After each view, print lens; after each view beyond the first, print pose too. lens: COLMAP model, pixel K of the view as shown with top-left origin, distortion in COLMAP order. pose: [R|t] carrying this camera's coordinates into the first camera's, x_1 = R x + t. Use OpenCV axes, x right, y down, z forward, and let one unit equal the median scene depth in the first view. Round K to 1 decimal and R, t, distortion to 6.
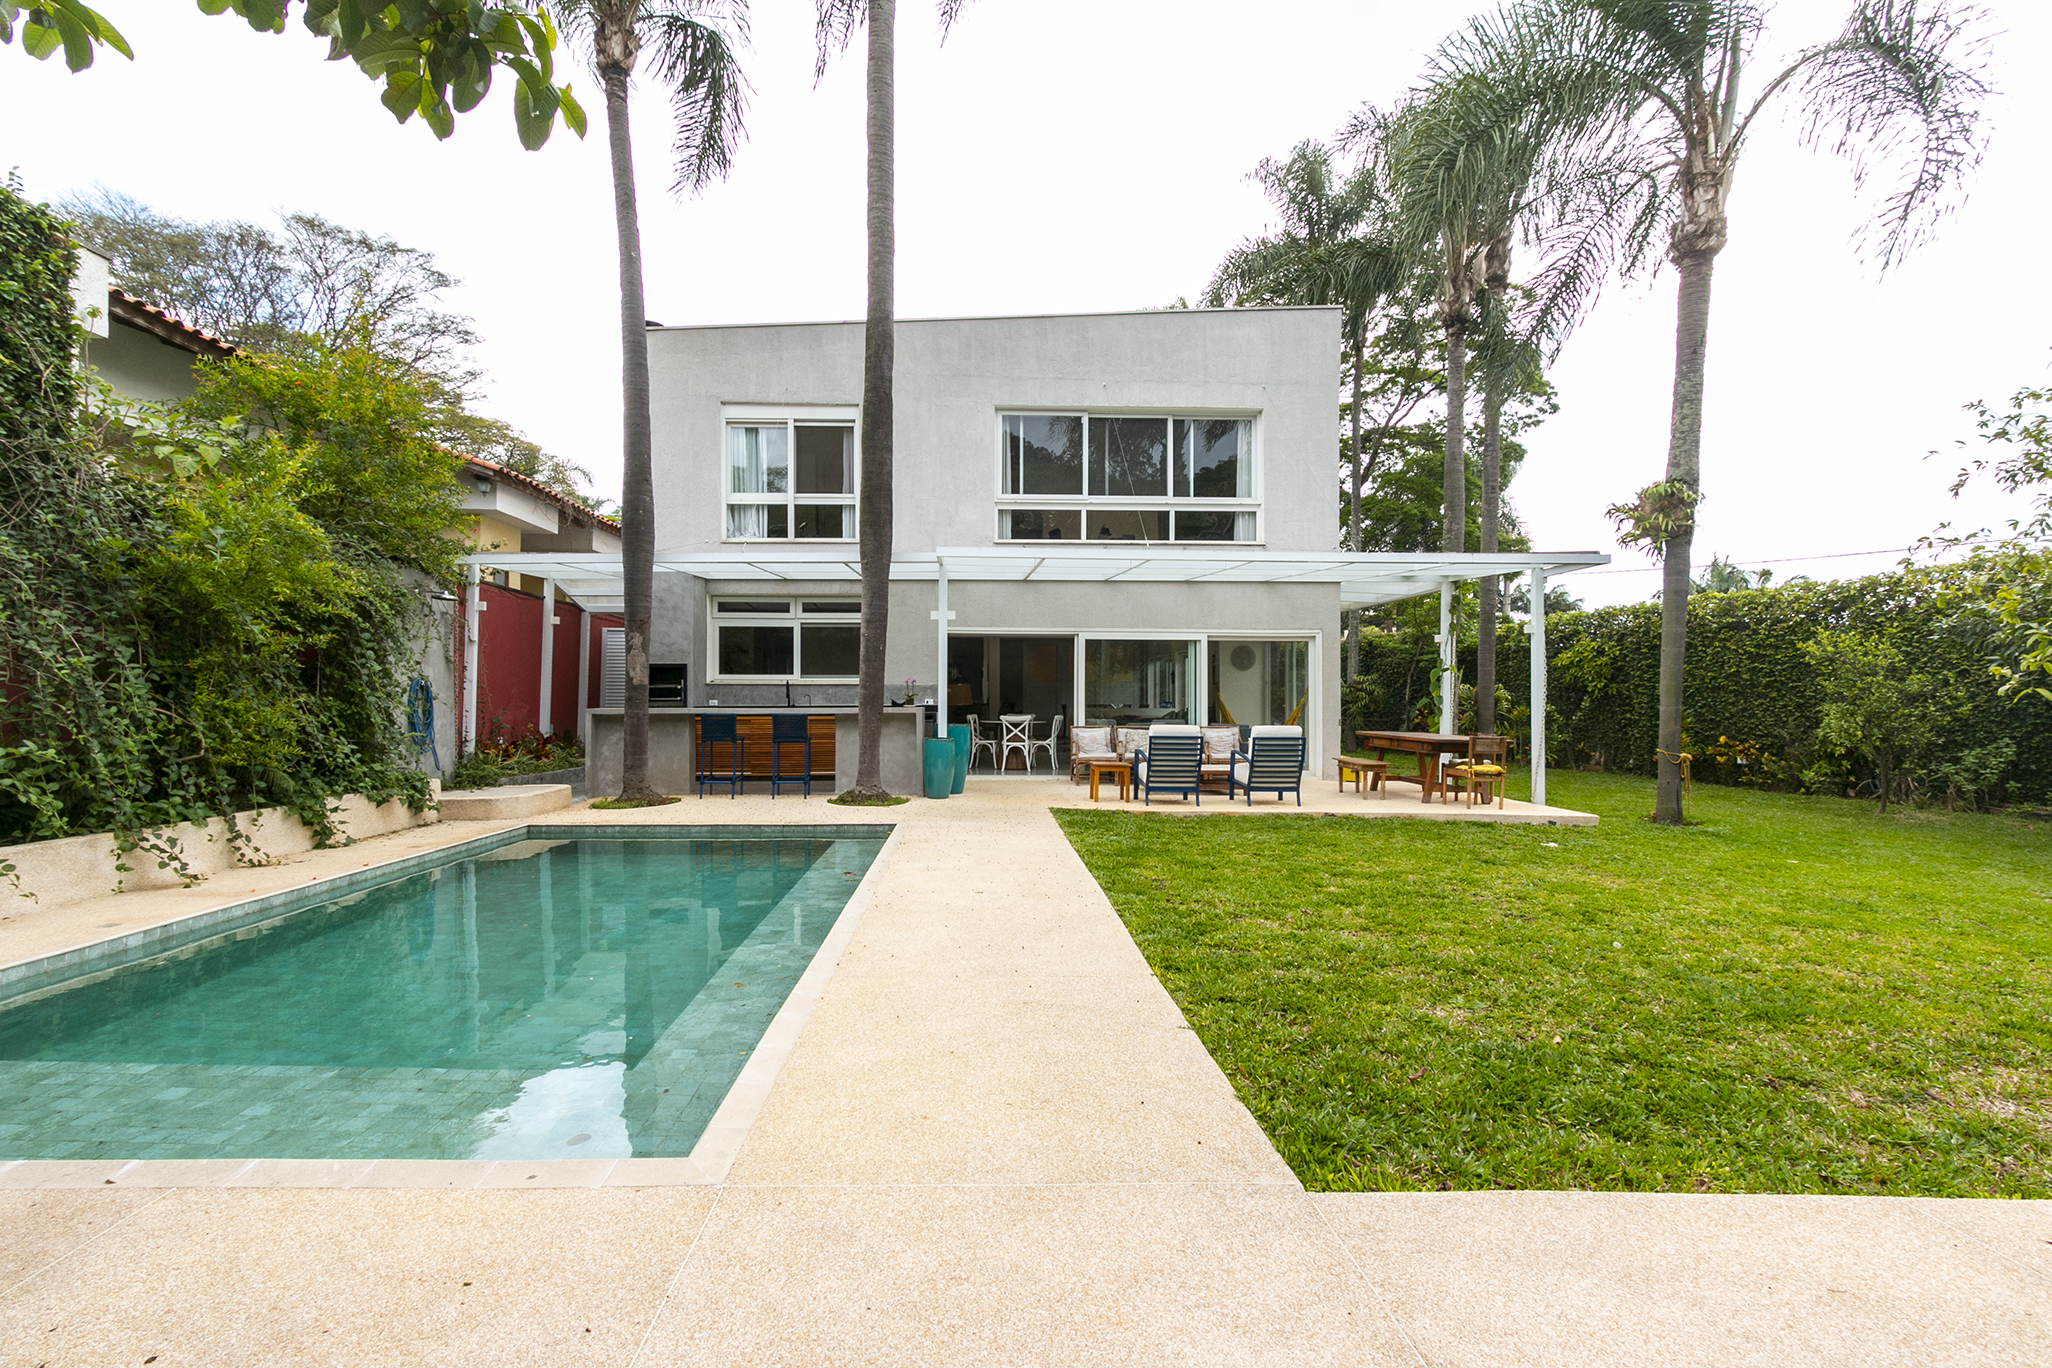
lens RADIAL K [[935.9, 0, 1010.2], [0, 935.9, 693.9], [0, 0, 1]] dist [0.001384, 0.001476]
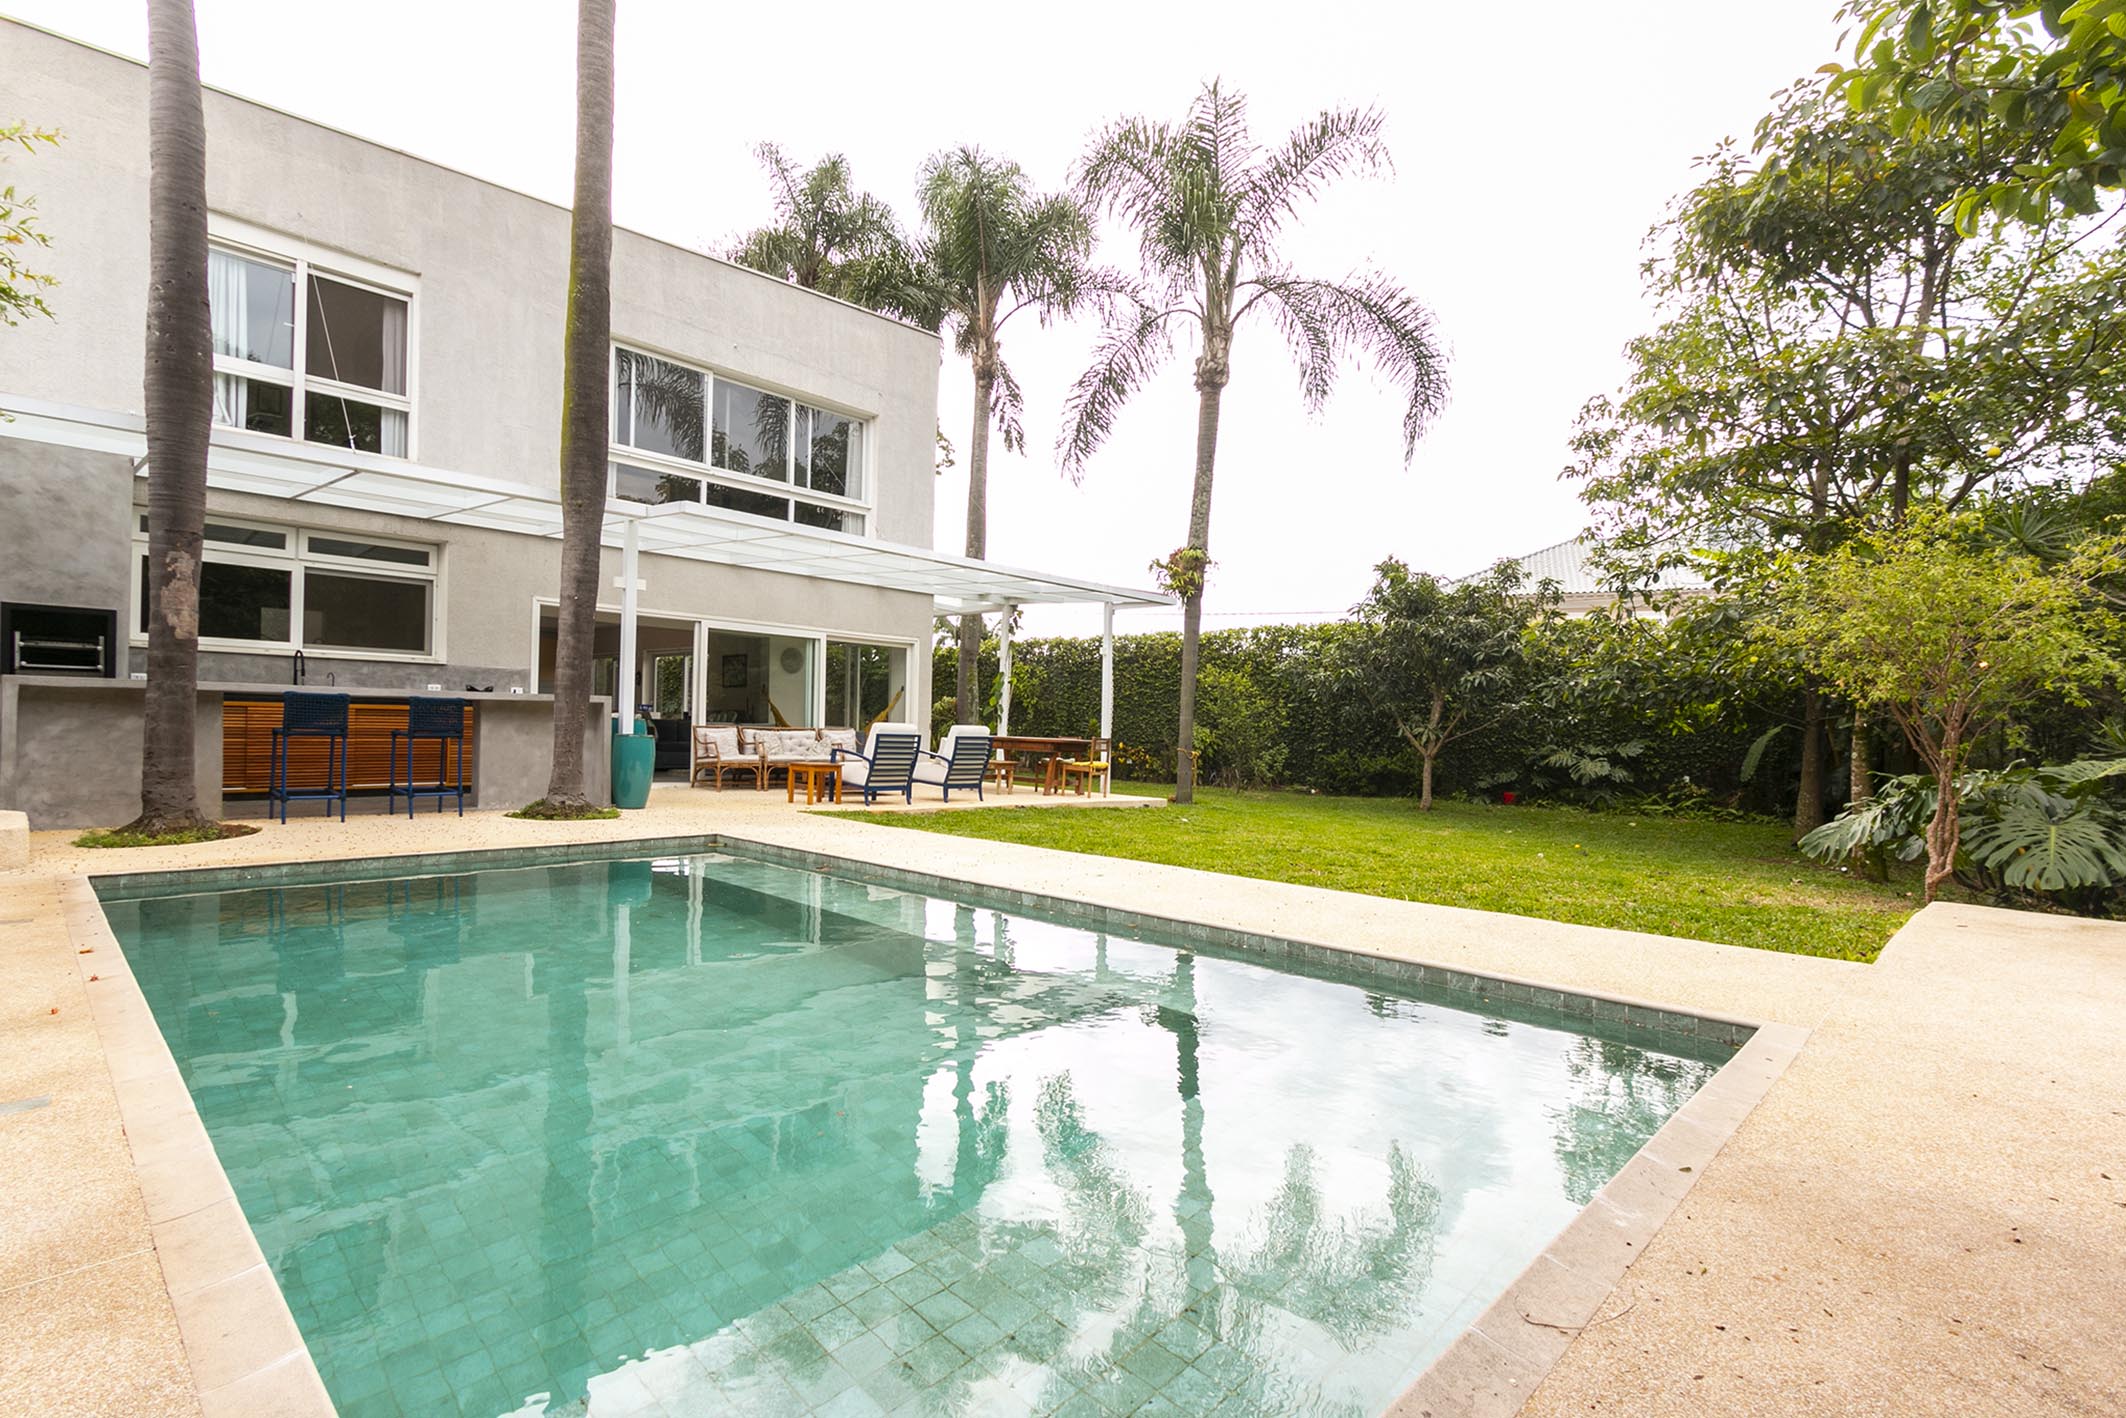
lens RADIAL K [[969.6, 0, 1053.8], [0, 969.6, 725.3], [0, 0, 1]] dist [0.001384, 0.001476]
pose [[0.712247, 0.016886, 0.701725, -0.338587], [-0.029169, 0.999559, 0.005553, 0.019852], [-0.701322, -0.024424, 0.712426, 0.119400]]
